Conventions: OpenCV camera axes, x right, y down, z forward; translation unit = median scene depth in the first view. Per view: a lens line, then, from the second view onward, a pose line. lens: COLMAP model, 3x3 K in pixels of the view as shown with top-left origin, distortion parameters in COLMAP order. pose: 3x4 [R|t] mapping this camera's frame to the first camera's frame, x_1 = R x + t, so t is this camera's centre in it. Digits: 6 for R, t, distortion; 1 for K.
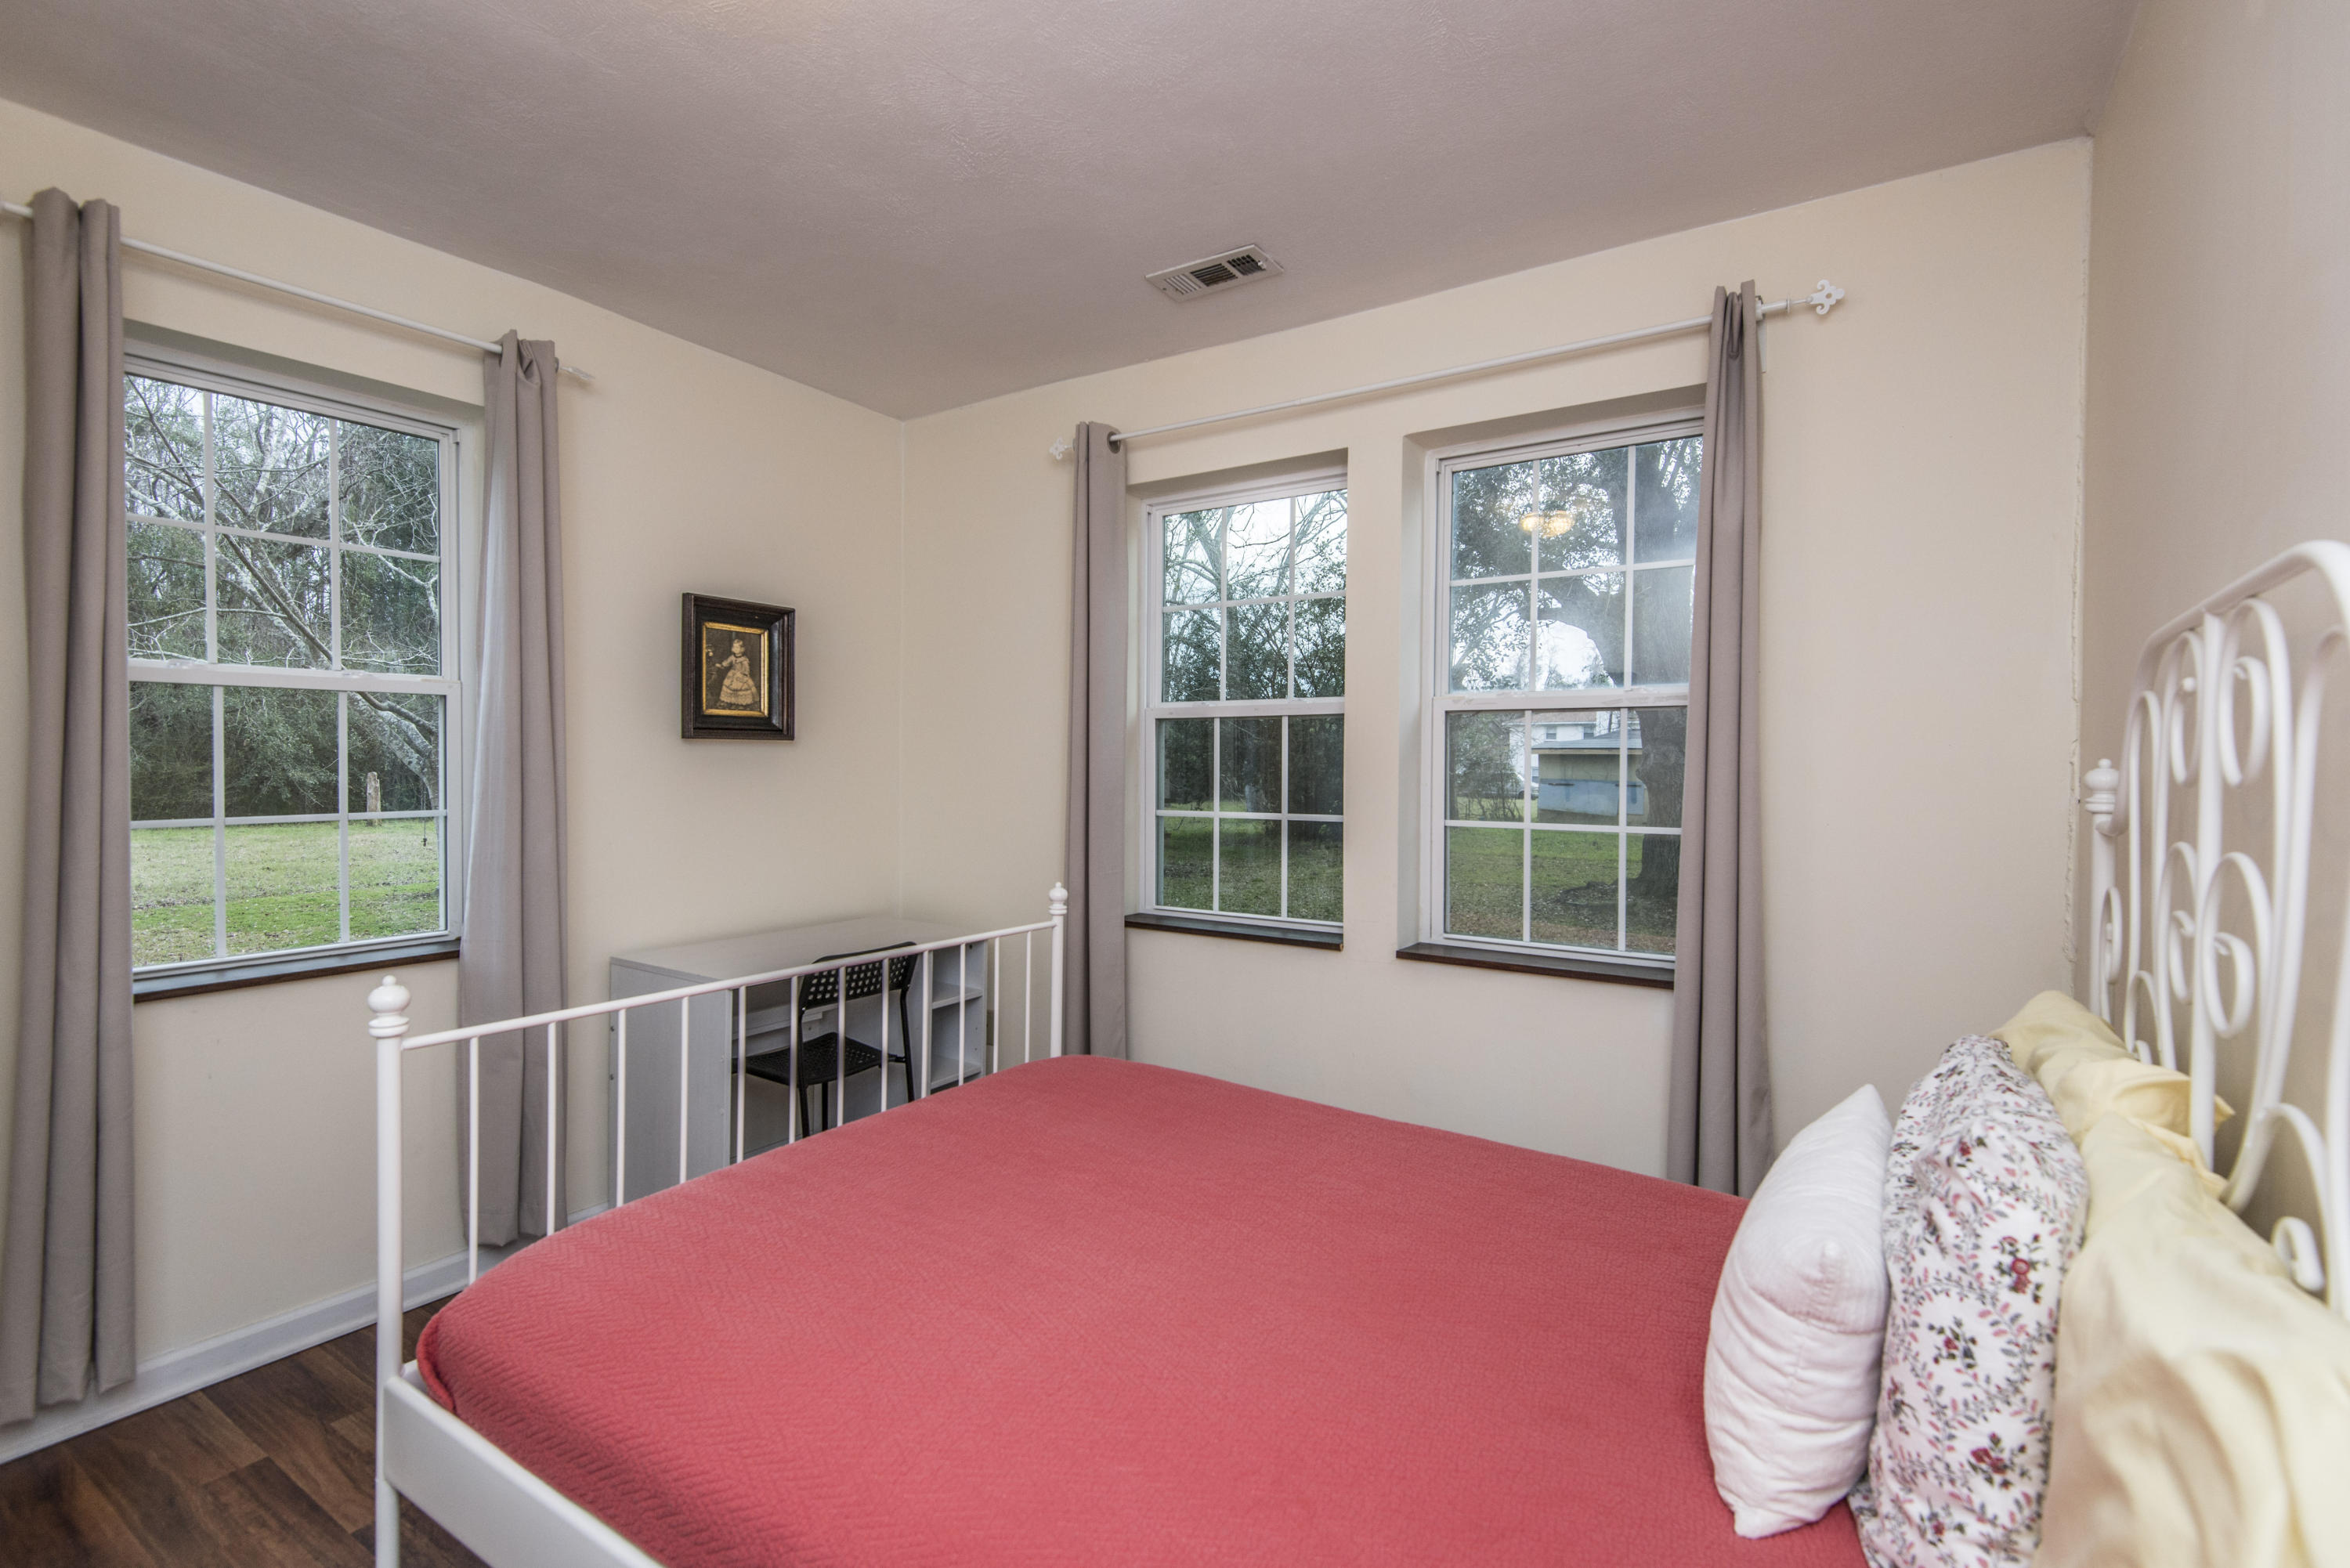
lens RADIAL K [[1061.0, 0, 1173.0], [0, 1061.0, 779.4], [0, 0, 1]] dist [0.028560, -0.014365]
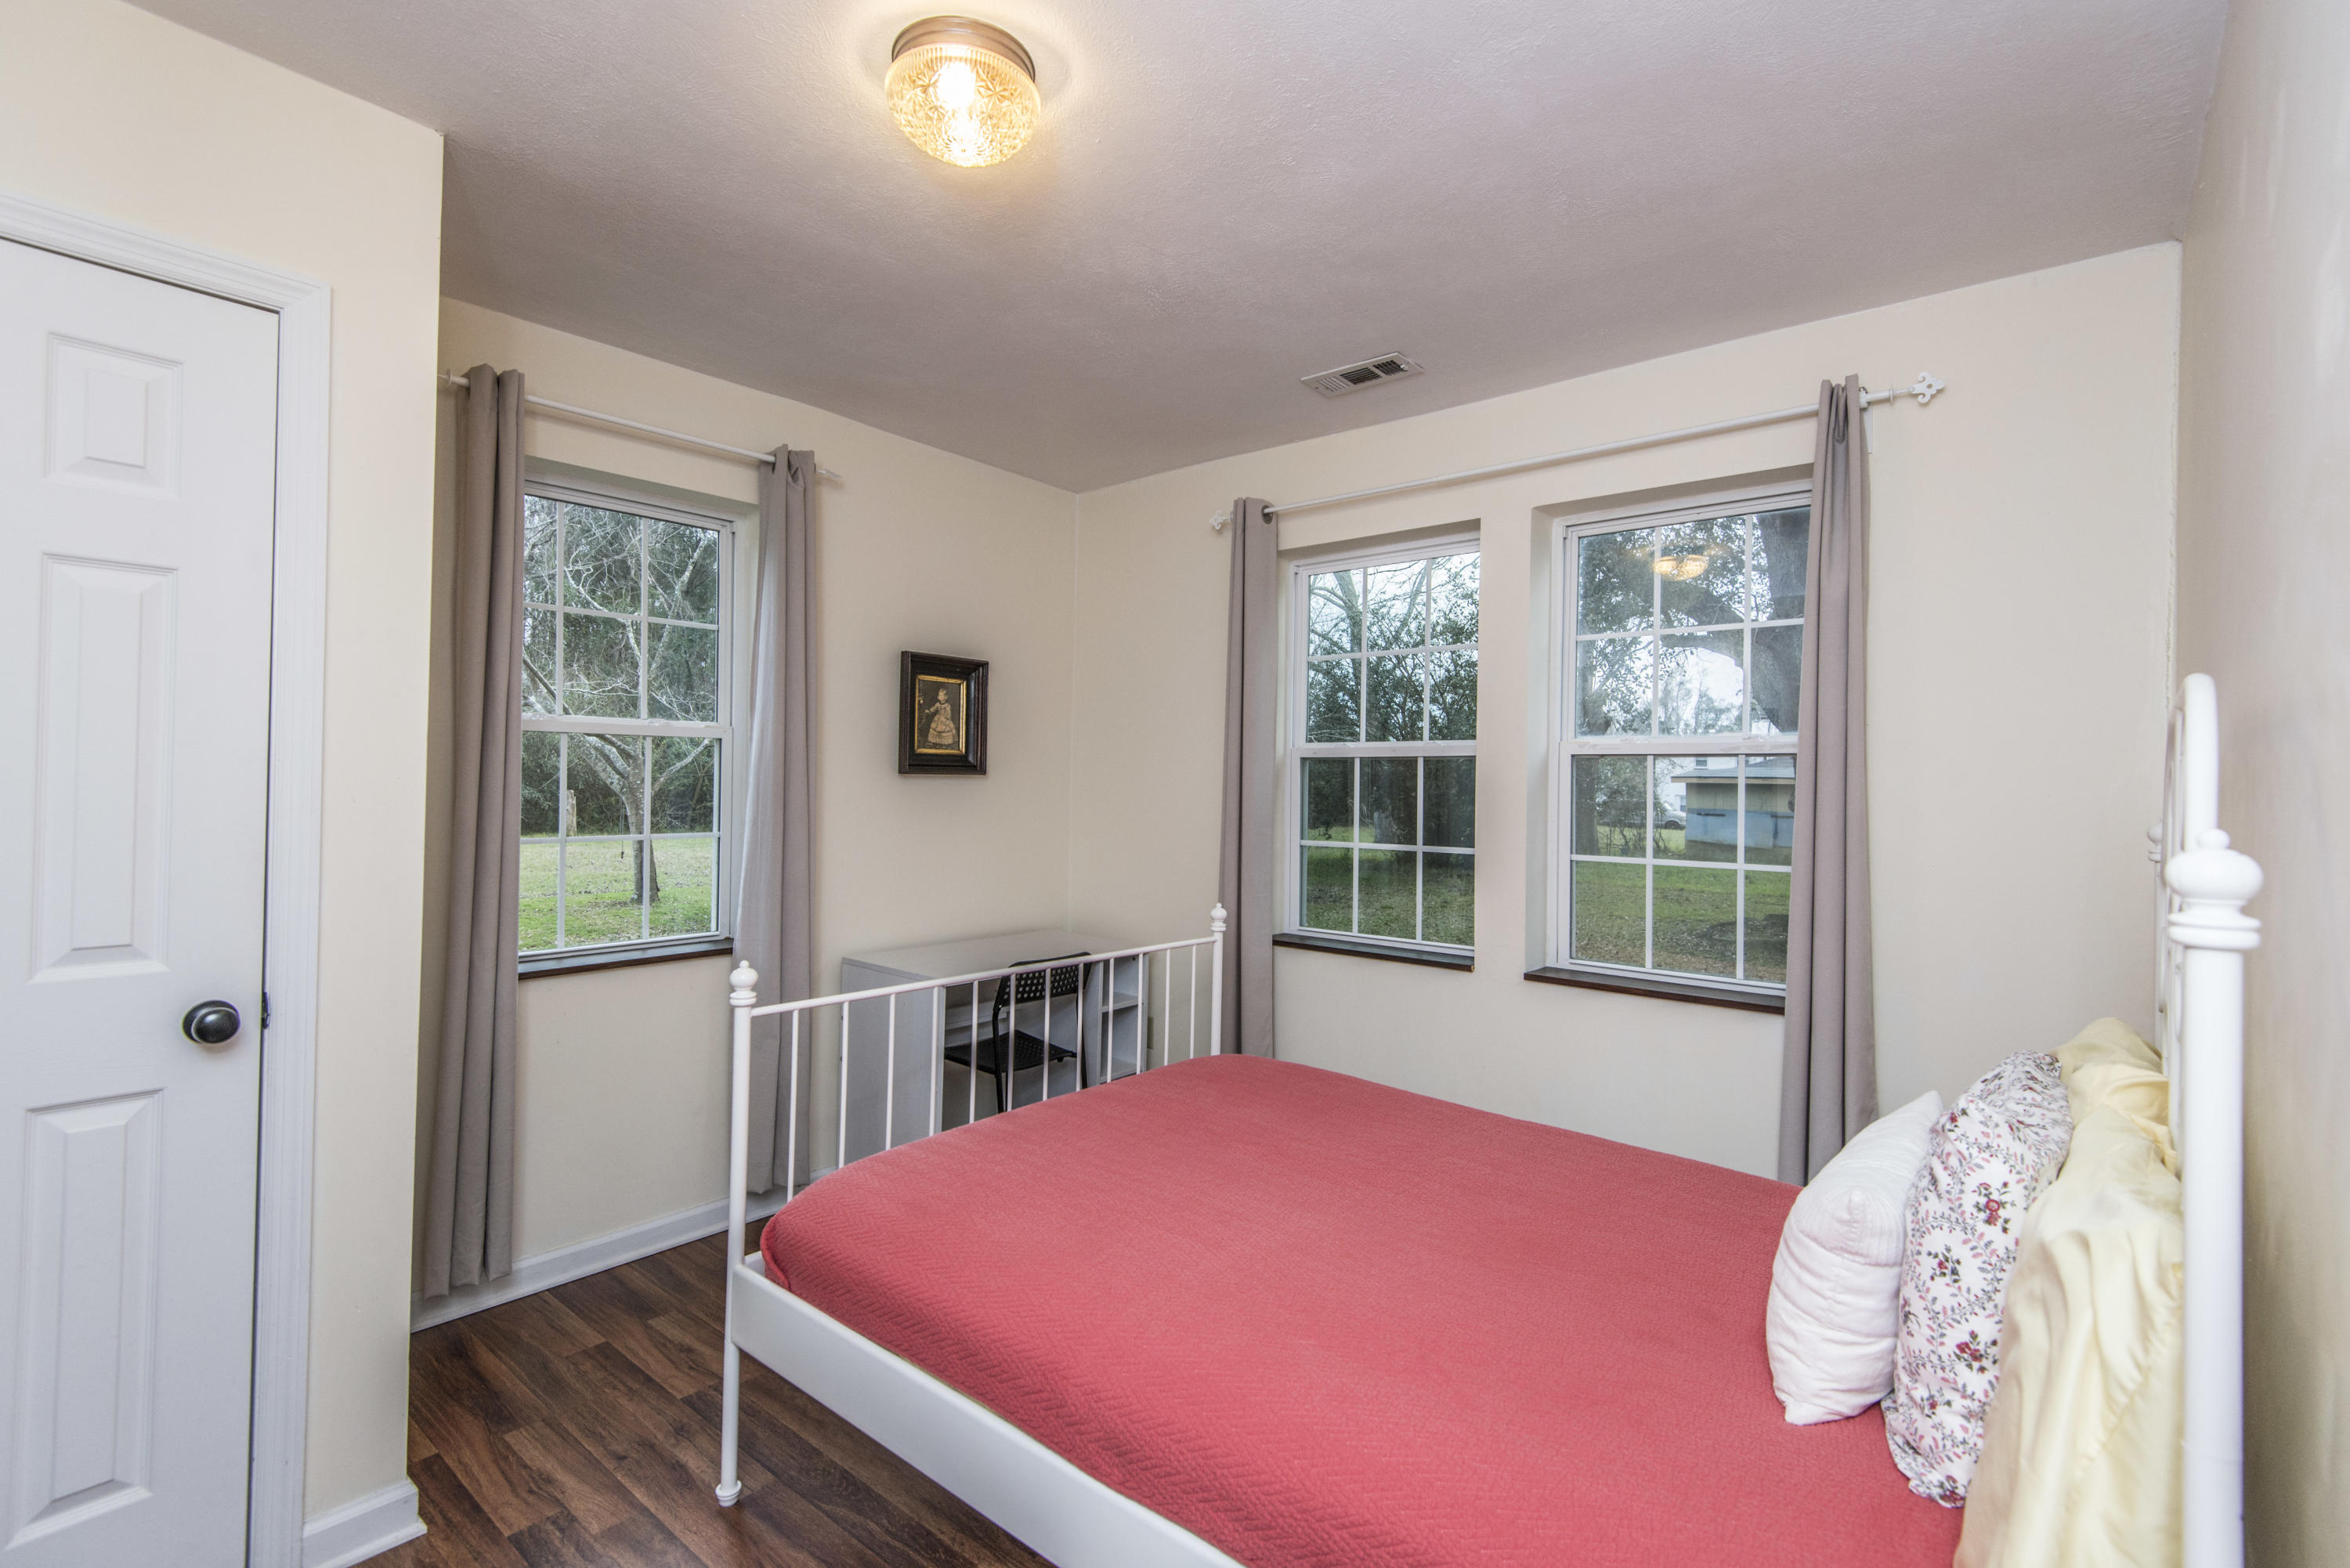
lens RADIAL K [[1061.0, 0, 1172.9], [0, 1061.0, 775.2], [0, 0, 1]] dist [0.028560, -0.014365]
pose [[0.992966, 0.008438, -0.118101, -0.023852], [-0.011505, 0.999613, -0.025312, -0.012210], [0.117842, 0.026493, 0.992679, -0.154582]]
